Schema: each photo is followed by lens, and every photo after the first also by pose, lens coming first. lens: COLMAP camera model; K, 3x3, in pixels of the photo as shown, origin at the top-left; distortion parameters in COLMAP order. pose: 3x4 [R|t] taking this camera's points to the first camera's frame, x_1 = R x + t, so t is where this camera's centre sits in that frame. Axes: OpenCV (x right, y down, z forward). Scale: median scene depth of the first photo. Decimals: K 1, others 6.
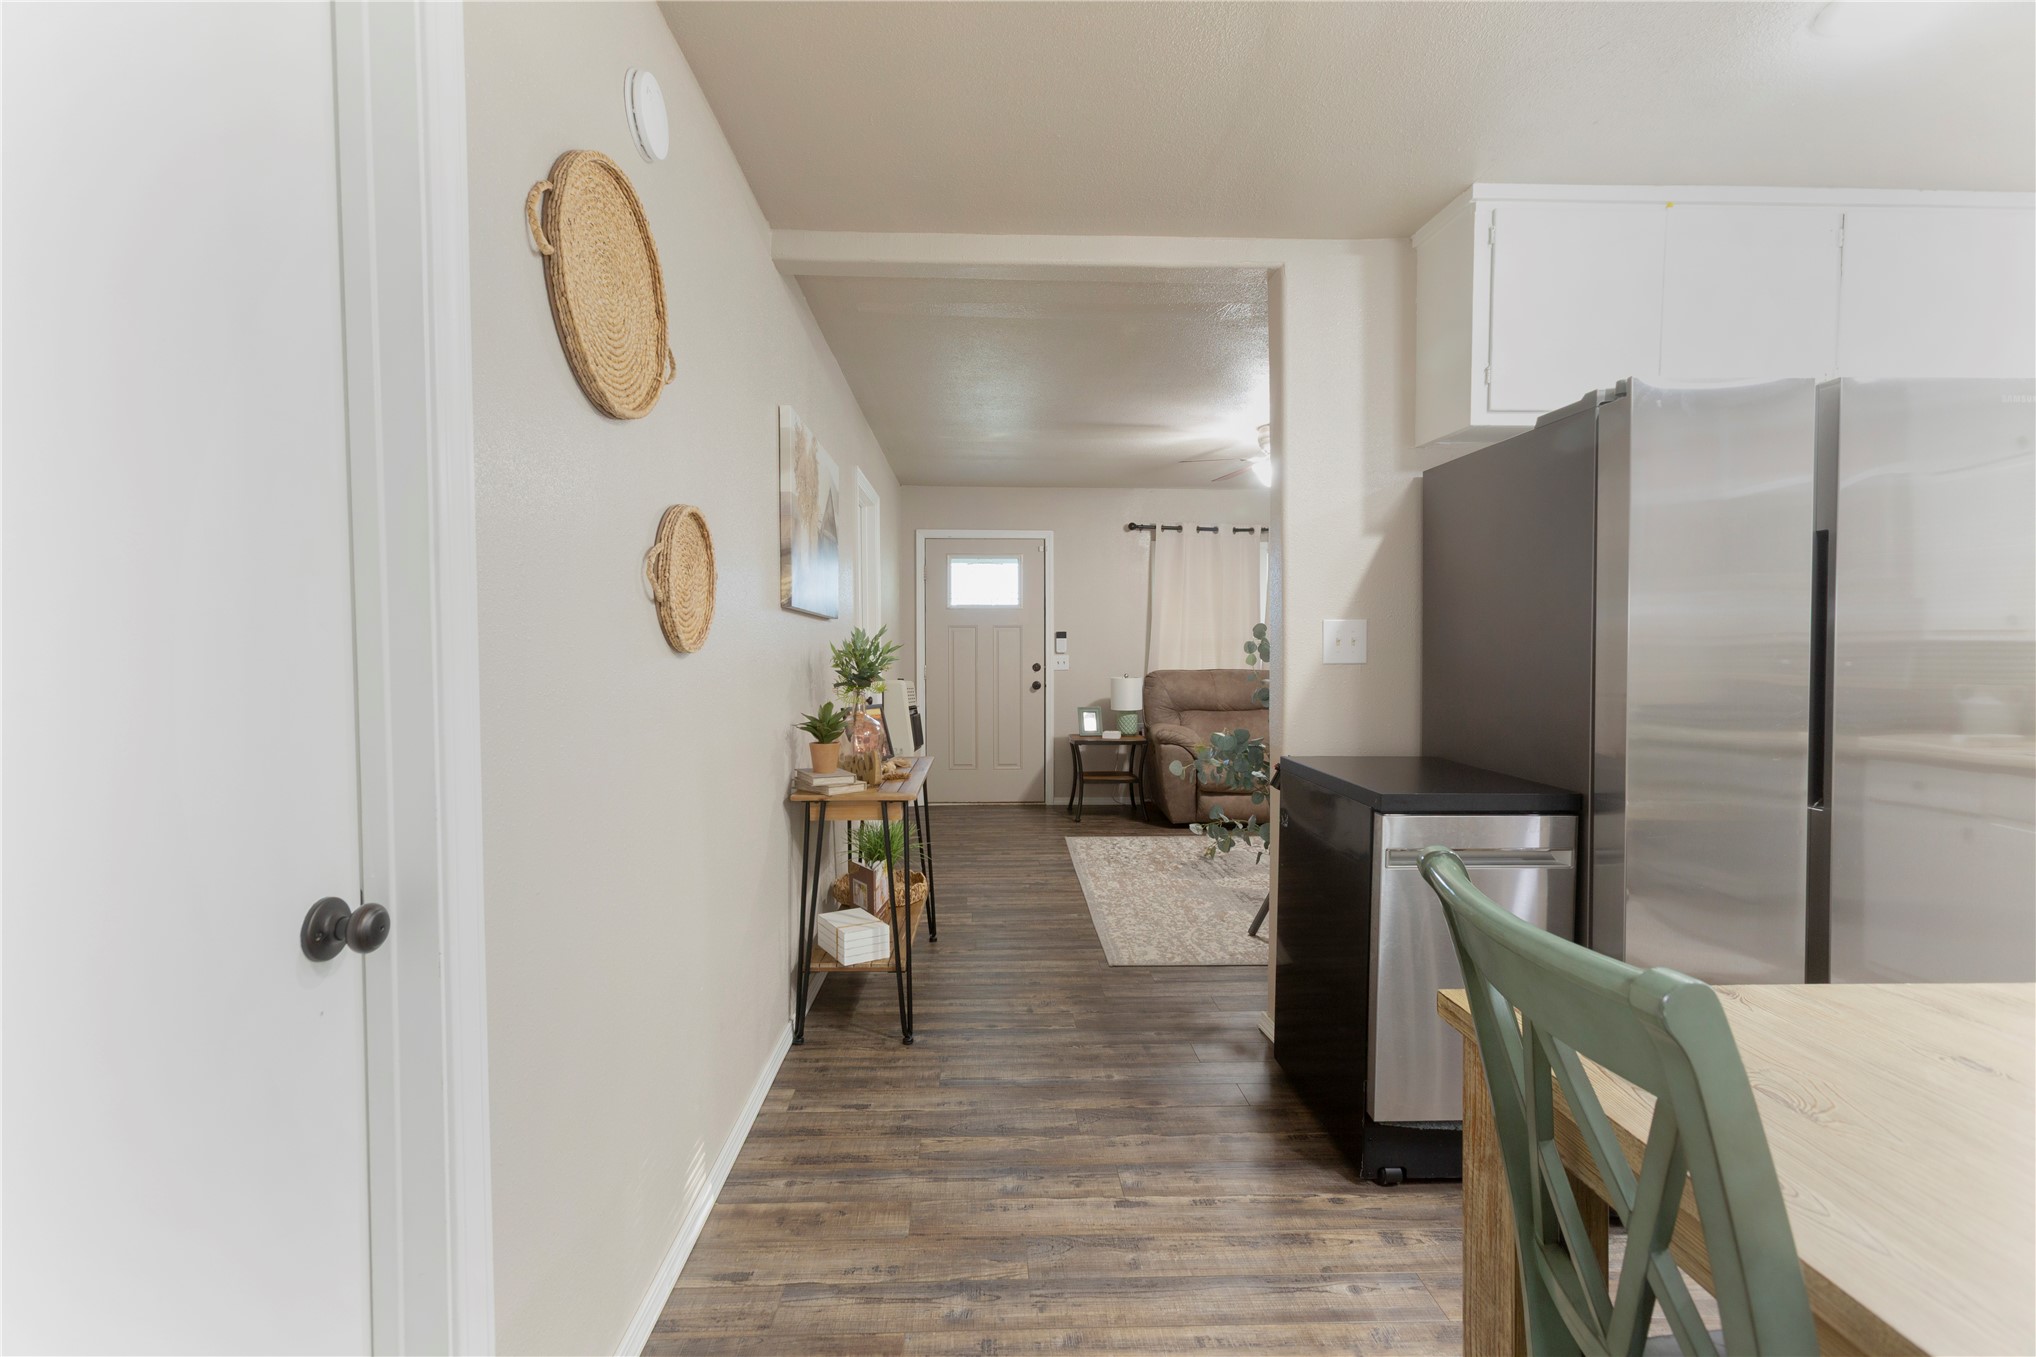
lens RADIAL K [[896.2, 0, 1023.0], [0, 896.2, 670.9], [0, 0, 1]] dist [-0.001883, 0.000932]
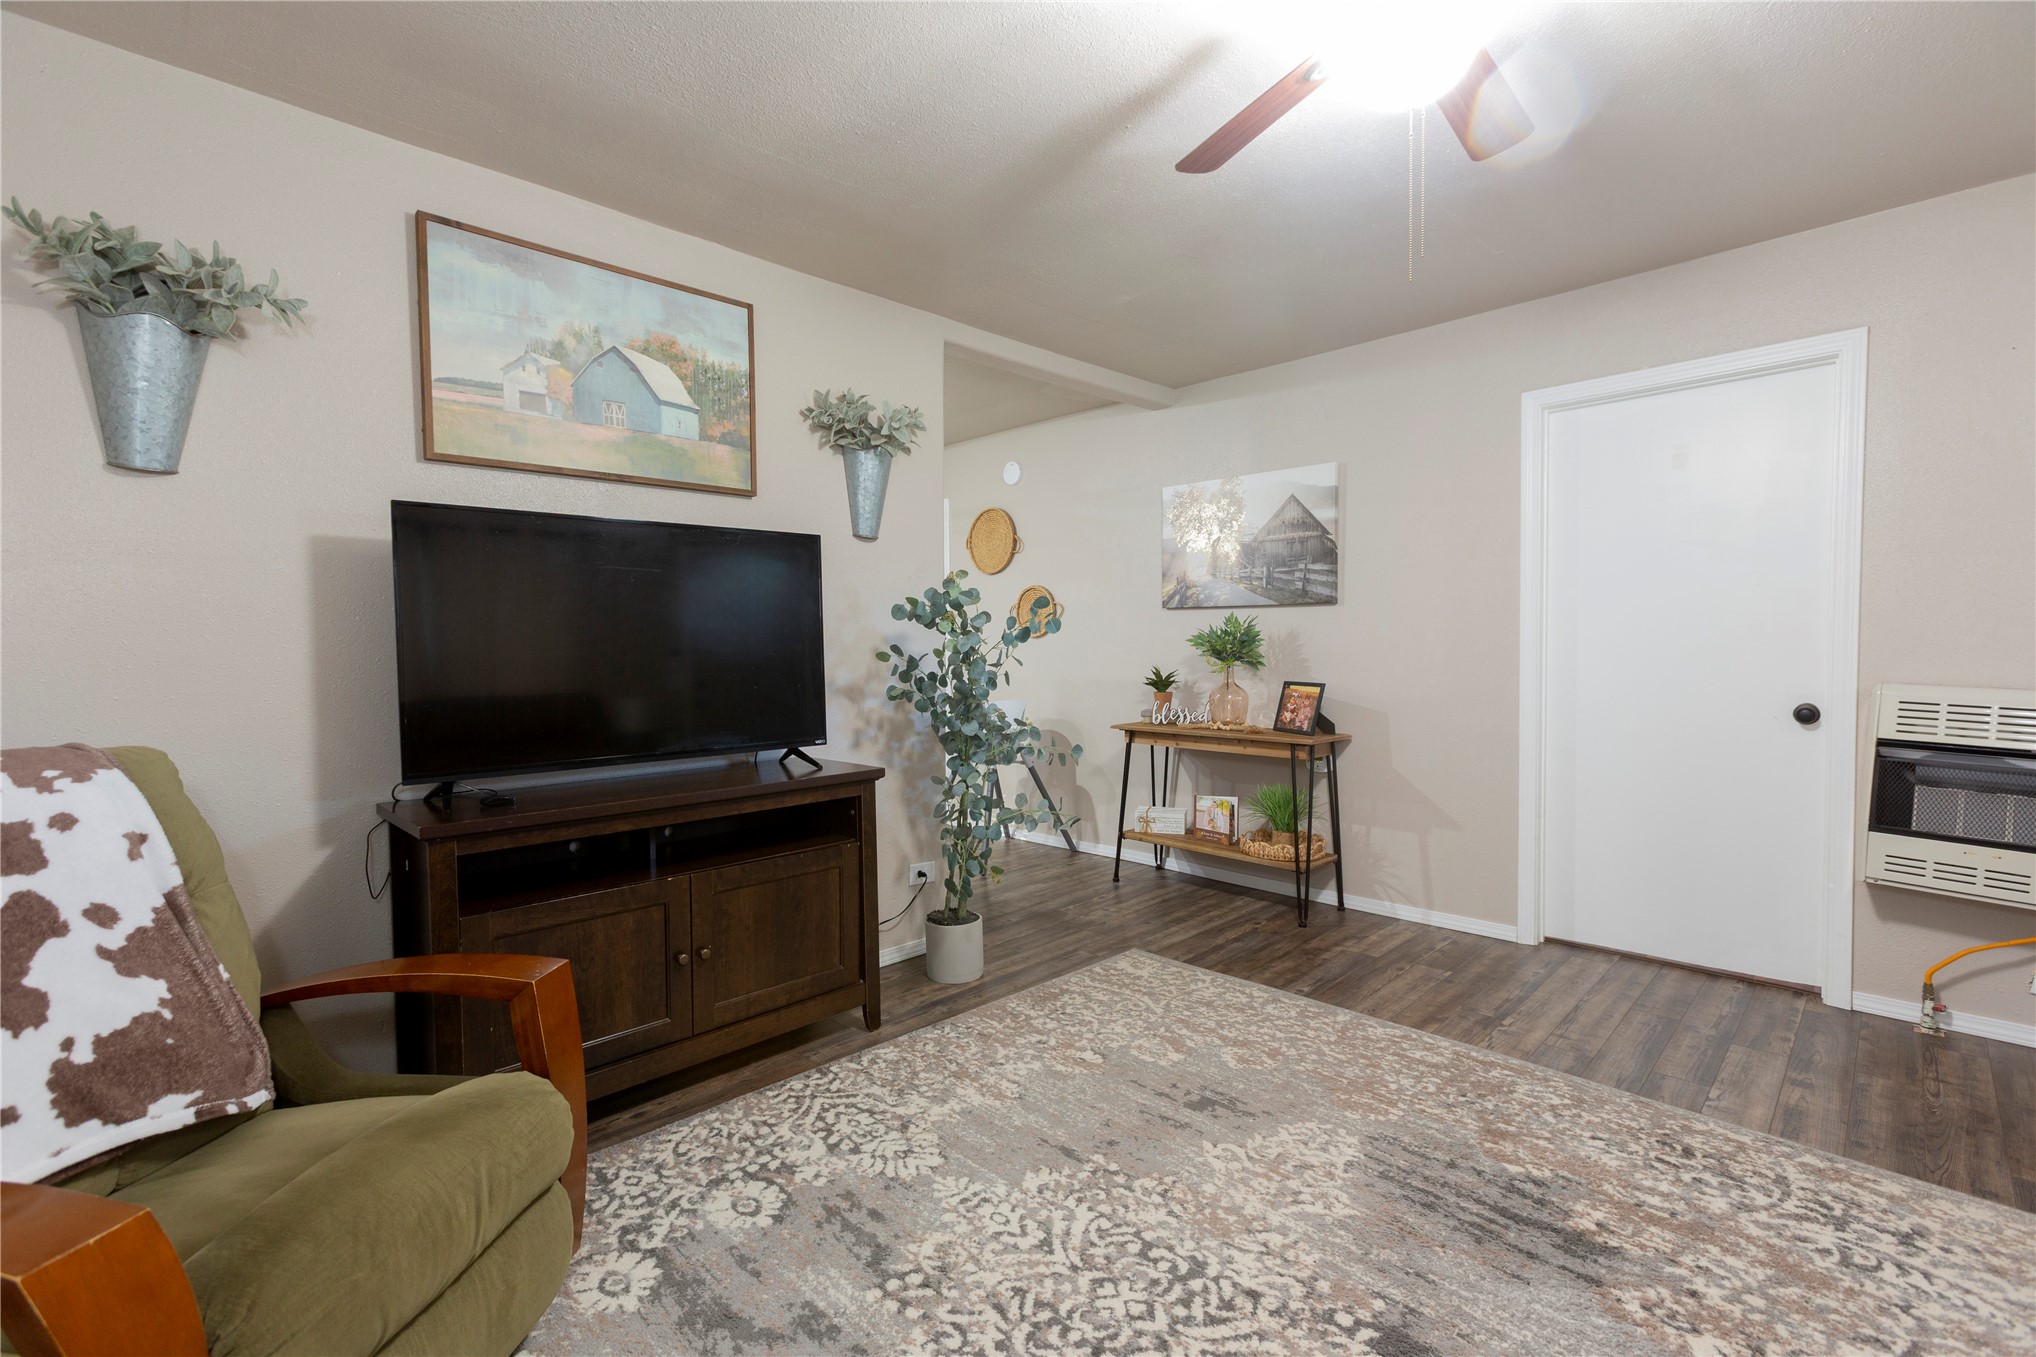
lens RADIAL K [[896.2, 0, 1023.0], [0, 896.2, 670.9], [0, 0, 1]] dist [-0.001883, 0.000932]
pose [[-0.727071, 0.025426, -0.686091, 0.747692], [-0.012022, 0.998689, 0.049750, -0.022155], [0.686457, 0.044420, -0.725813, 1.412219]]
